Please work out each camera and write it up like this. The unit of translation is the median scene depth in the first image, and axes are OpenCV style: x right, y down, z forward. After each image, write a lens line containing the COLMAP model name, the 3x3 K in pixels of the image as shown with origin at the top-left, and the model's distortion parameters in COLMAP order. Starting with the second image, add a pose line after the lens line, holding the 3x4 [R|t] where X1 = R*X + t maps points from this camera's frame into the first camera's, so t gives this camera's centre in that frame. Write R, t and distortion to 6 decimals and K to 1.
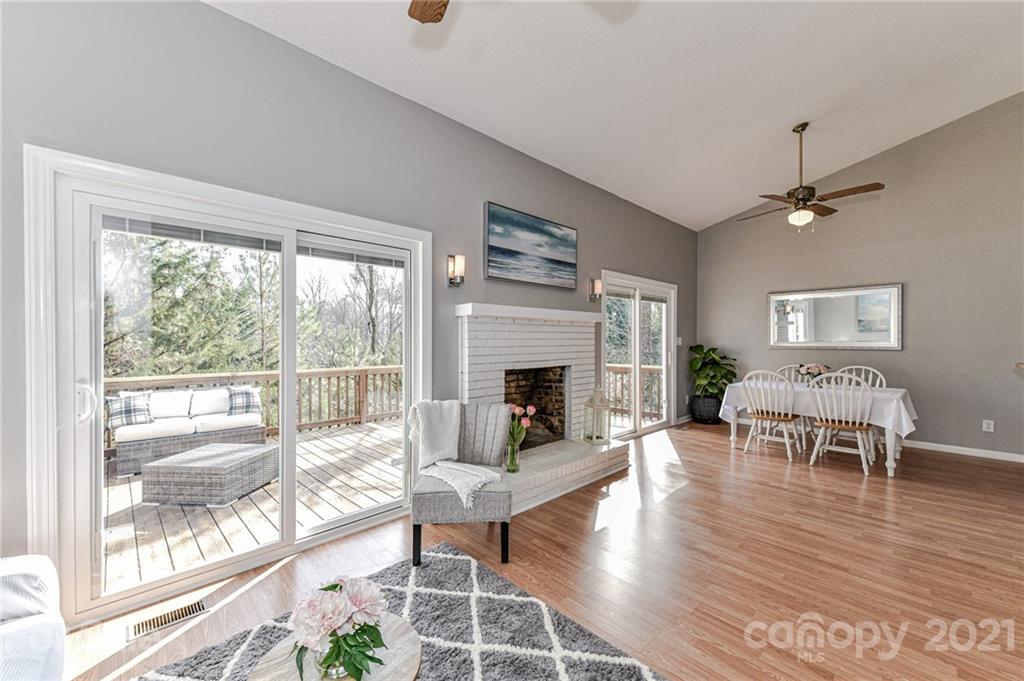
lens RADIAL K [[402.8, 0, 514.5], [0, 402.8, 341.6], [0, 0, 1]] dist [0.002584, 0.000071]
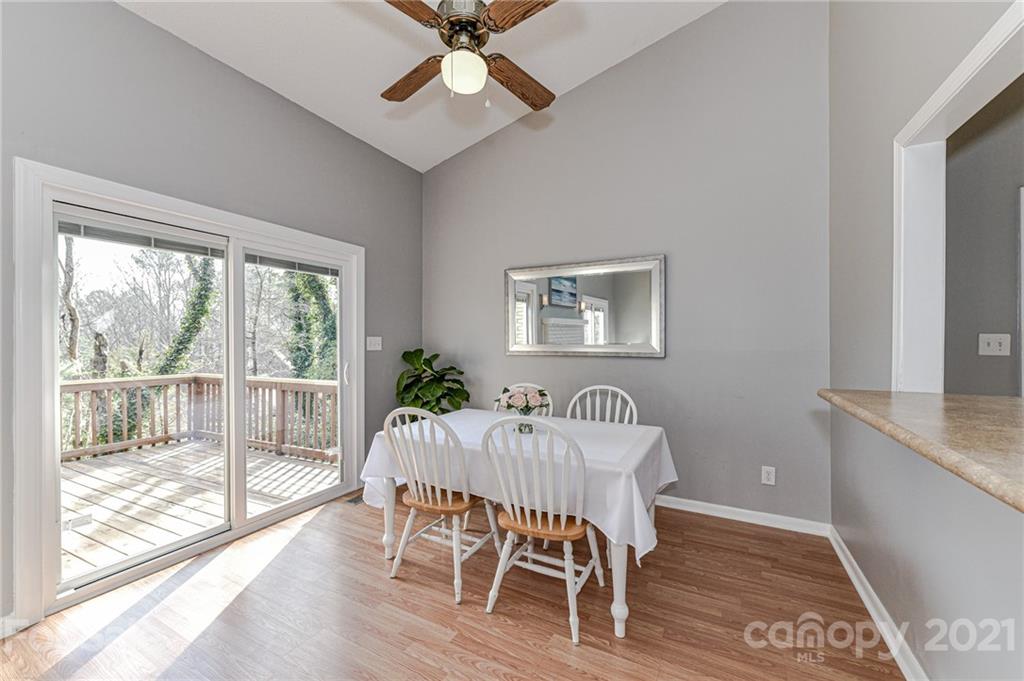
lens RADIAL K [[402.8, 0, 514.5], [0, 402.8, 341.6], [0, 0, 1]] dist [0.002584, 0.000071]
pose [[0.946139, 0.001062, 0.323758, 0.652231], [0.000202, 0.999992, -0.003869, -0.003063], [-0.323760, 0.003727, 0.946132, 0.586290]]
